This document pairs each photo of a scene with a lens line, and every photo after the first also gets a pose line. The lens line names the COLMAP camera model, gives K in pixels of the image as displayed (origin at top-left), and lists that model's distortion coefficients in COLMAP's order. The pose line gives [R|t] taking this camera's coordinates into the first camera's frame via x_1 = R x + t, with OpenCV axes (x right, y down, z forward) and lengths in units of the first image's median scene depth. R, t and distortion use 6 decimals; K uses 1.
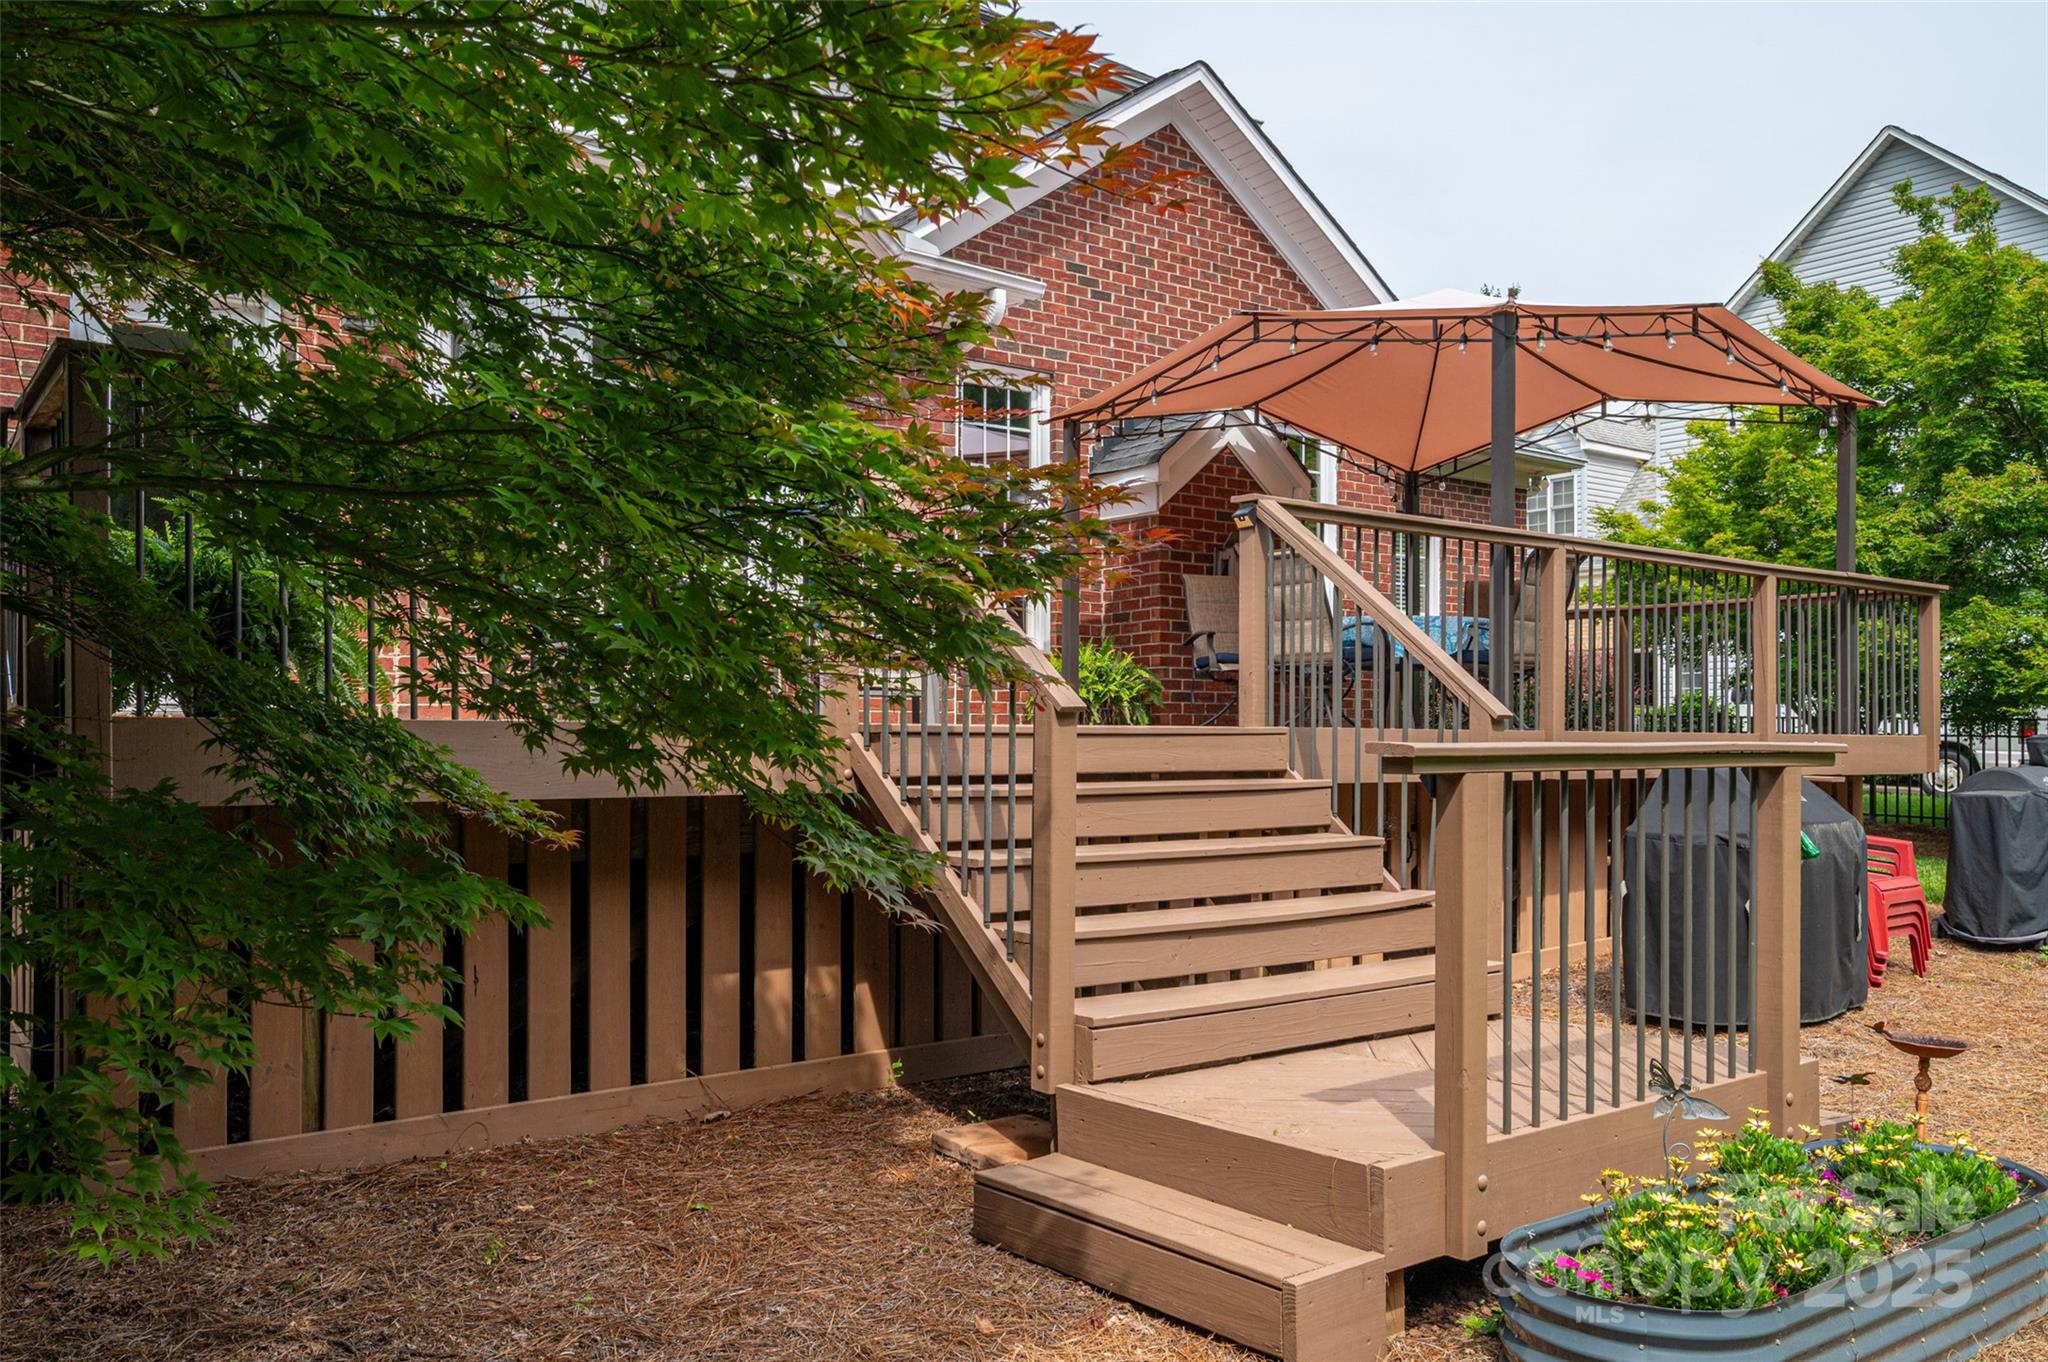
lens RADIAL K [[1529.3, 0, 1024.0], [0, 1529.3, 681.0], [0, 0, 1]] dist [-0.001944, -0.000227]
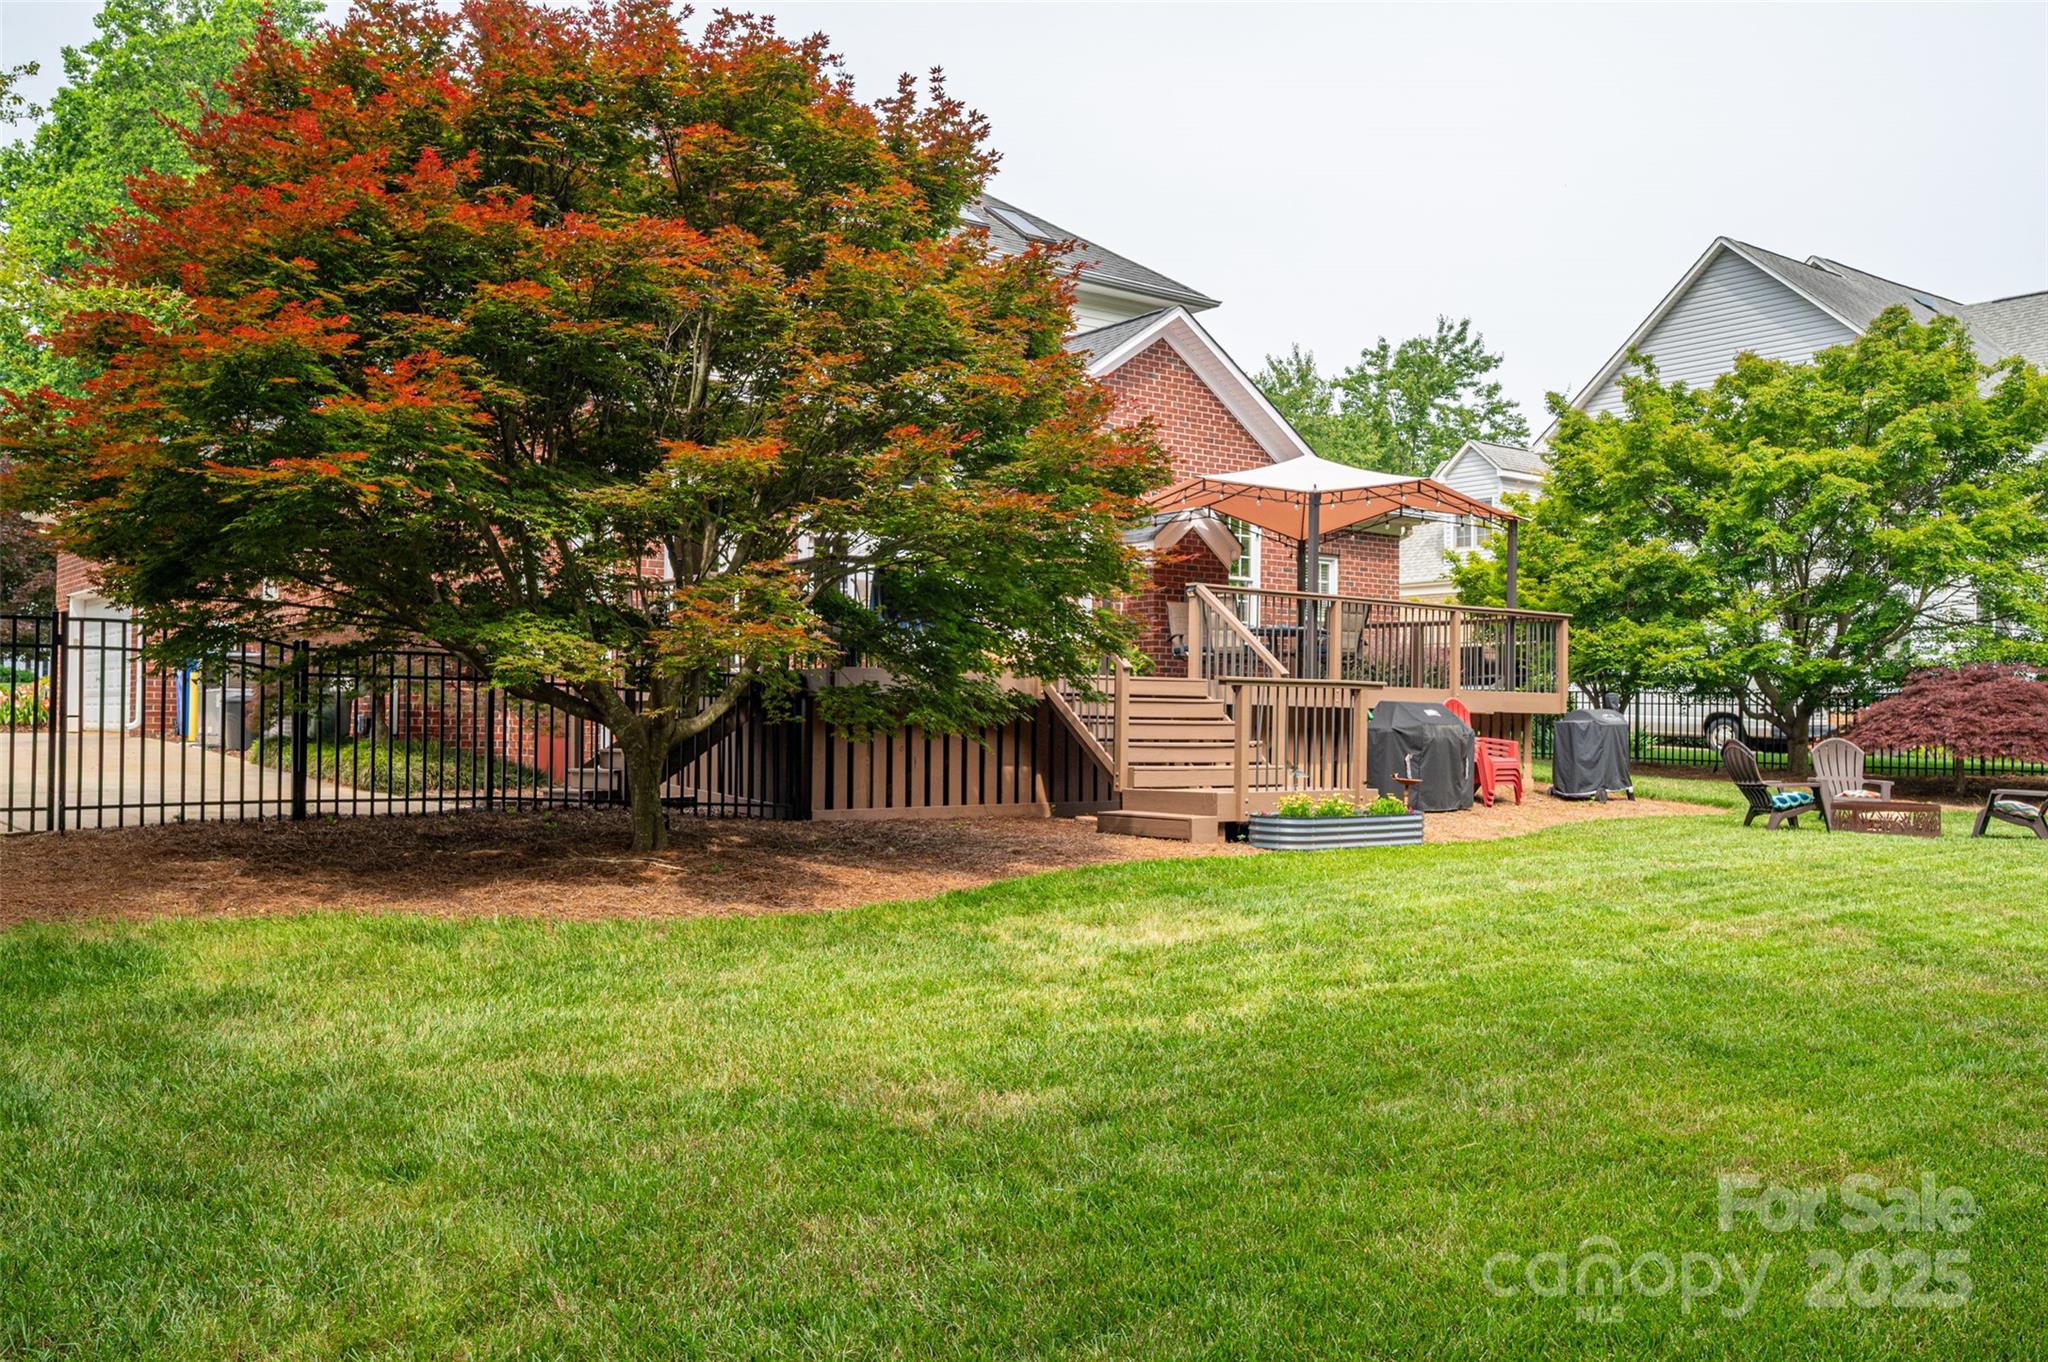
lens RADIAL K [[1731.5, 0, 1024.0], [0, 1731.5, 681.0], [0, 0, 1]] dist [0.000089, -0.000110]
pose [[0.999731, 0.009693, 0.021090, -0.116254], [-0.009865, 0.999919, 0.008040, 0.009291], [-0.021011, -0.008246, 0.999745, -1.133105]]
